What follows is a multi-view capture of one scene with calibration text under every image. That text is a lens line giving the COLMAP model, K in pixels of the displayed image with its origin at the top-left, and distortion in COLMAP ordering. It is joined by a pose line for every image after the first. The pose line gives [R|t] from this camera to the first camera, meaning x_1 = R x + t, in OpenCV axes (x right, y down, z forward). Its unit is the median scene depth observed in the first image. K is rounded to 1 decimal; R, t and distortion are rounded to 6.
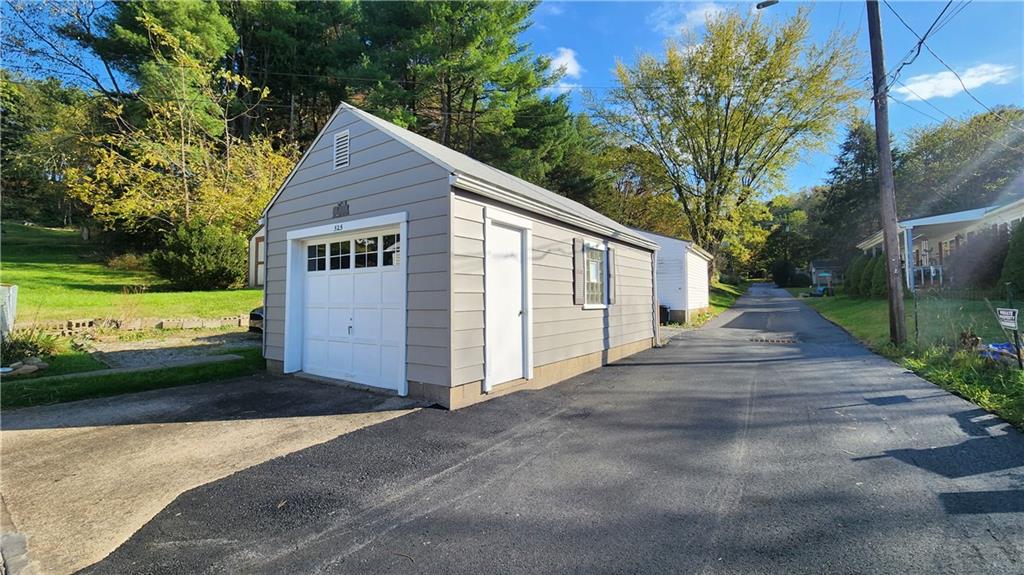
lens RADIAL K [[416.1, 0, 510.4], [0, 416.1, 283.8], [0, 0, 1]] dist [0.000990, 0.000103]
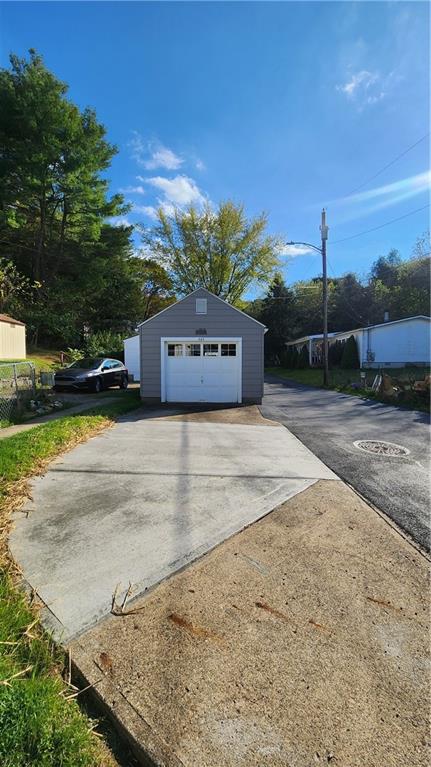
lens RADIAL K [[311.7, 0, 214.6], [0, 311.7, 393.8], [0, 0, 1]] dist [0.000990, 0.000103]
pose [[0.841173, -0.038559, 0.539390, -1.165659], [-0.023399, 0.993925, 0.107543, -0.015290], [-0.540260, -0.103083, 0.835161, -0.510158]]
